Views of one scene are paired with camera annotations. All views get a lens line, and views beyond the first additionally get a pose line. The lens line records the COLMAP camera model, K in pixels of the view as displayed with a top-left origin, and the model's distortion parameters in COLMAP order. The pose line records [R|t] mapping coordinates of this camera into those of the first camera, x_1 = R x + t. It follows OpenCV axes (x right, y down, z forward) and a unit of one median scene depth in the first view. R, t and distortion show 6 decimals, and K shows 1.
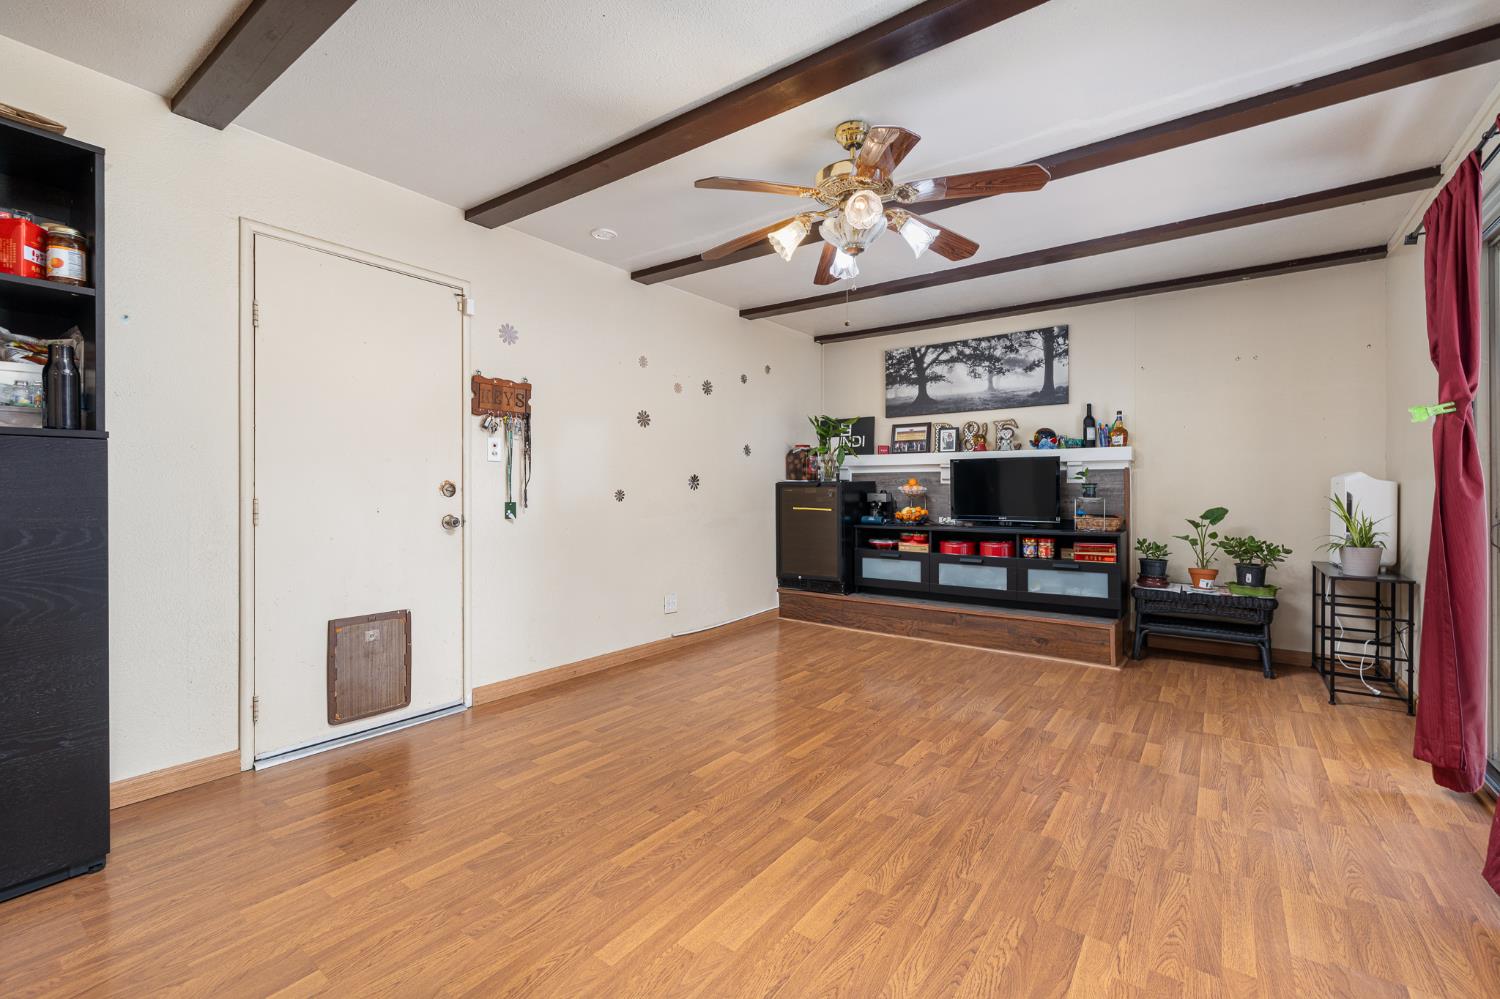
lens RADIAL K [[630.3, 0, 753.2], [0, 630.3, 495.5], [0, 0, 1]] dist [0.000025, 0.000016]
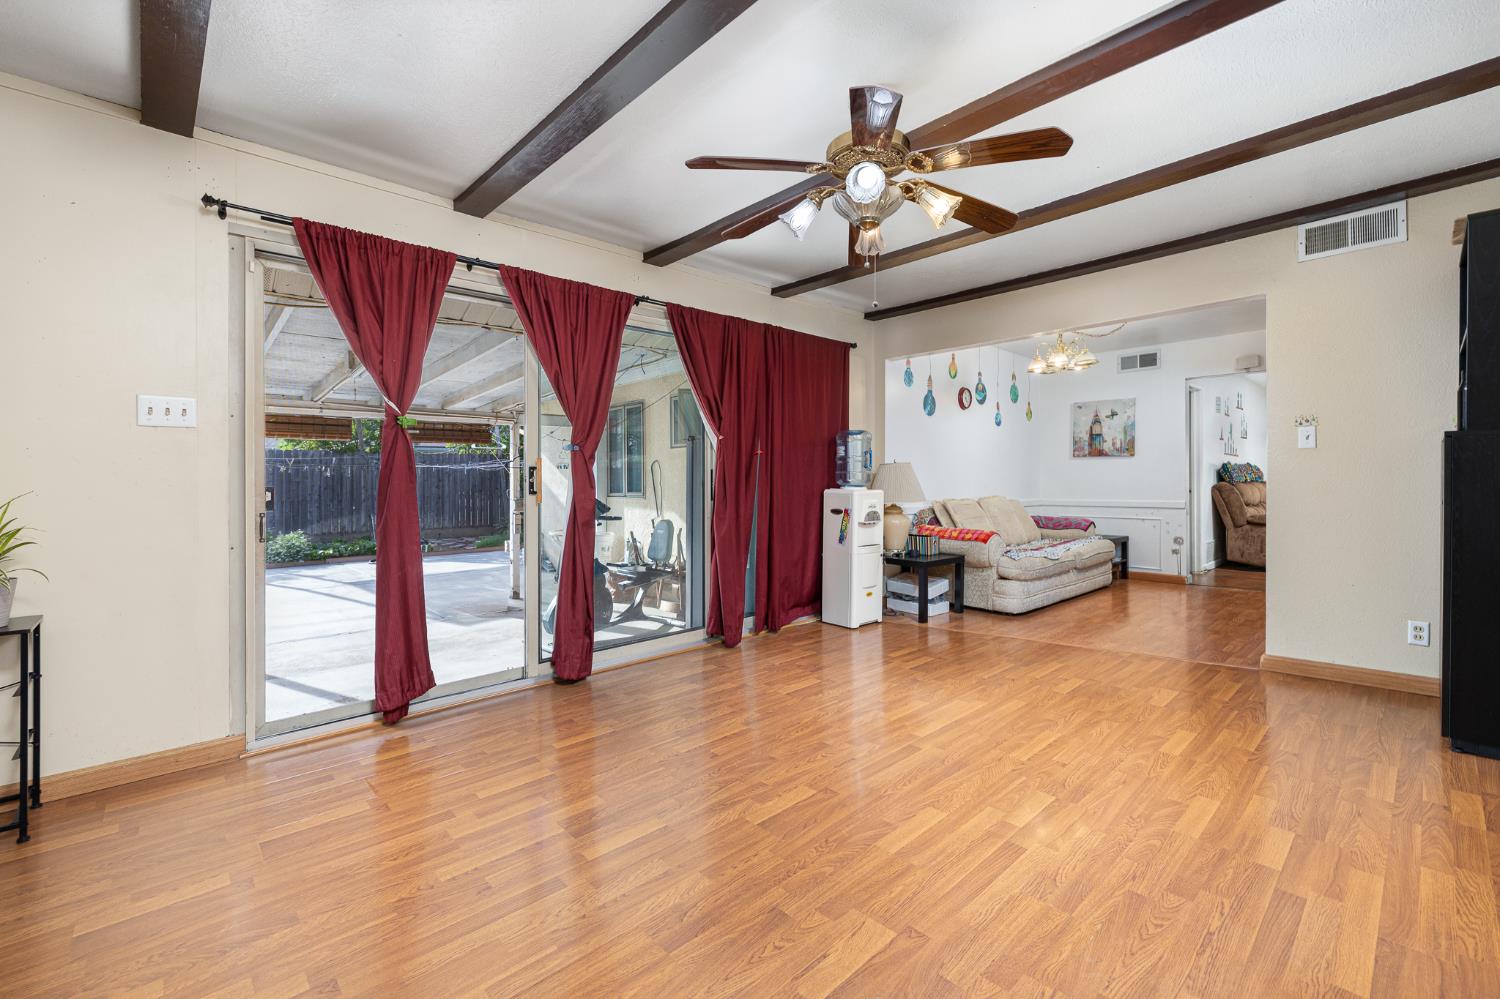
lens RADIAL K [[630.3, 0, 749.6], [0, 630.3, 485.4], [0, 0, 1]] dist [0.000025, 0.000016]
pose [[-0.981973, 0.007502, 0.188870, 0.147741], [0.010462, 0.999838, 0.014677, -0.015466], [-0.188729, 0.016388, -0.981892, 1.885281]]
